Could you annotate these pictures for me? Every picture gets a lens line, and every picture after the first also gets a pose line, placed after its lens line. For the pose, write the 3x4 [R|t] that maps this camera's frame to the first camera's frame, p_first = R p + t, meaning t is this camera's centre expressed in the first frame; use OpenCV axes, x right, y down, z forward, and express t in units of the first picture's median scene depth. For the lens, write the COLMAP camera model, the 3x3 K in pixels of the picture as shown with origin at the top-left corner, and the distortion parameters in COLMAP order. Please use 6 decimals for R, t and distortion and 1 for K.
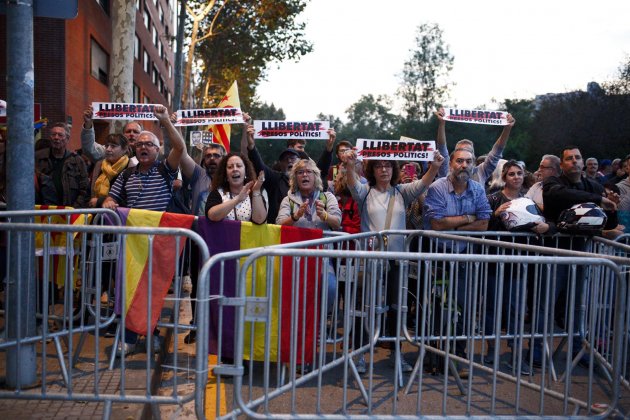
lens RADIAL K [[601.9, 0, 315.0], [0, 601.9, 210.0], [0, 0, 1]] dist [-0.044664, 0.015480]
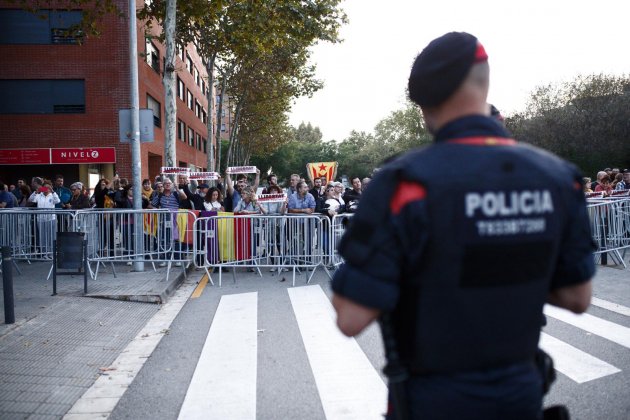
lens RADIAL K [[601.9, 0, 315.0], [0, 601.9, 210.0], [0, 0, 1]] dist [-0.044664, 0.015480]
pose [[0.996052, -0.037802, -0.080315, 0.068649], [0.036003, 0.999070, -0.023730, 0.011405], [0.081137, 0.020745, 0.996487, -0.211003]]
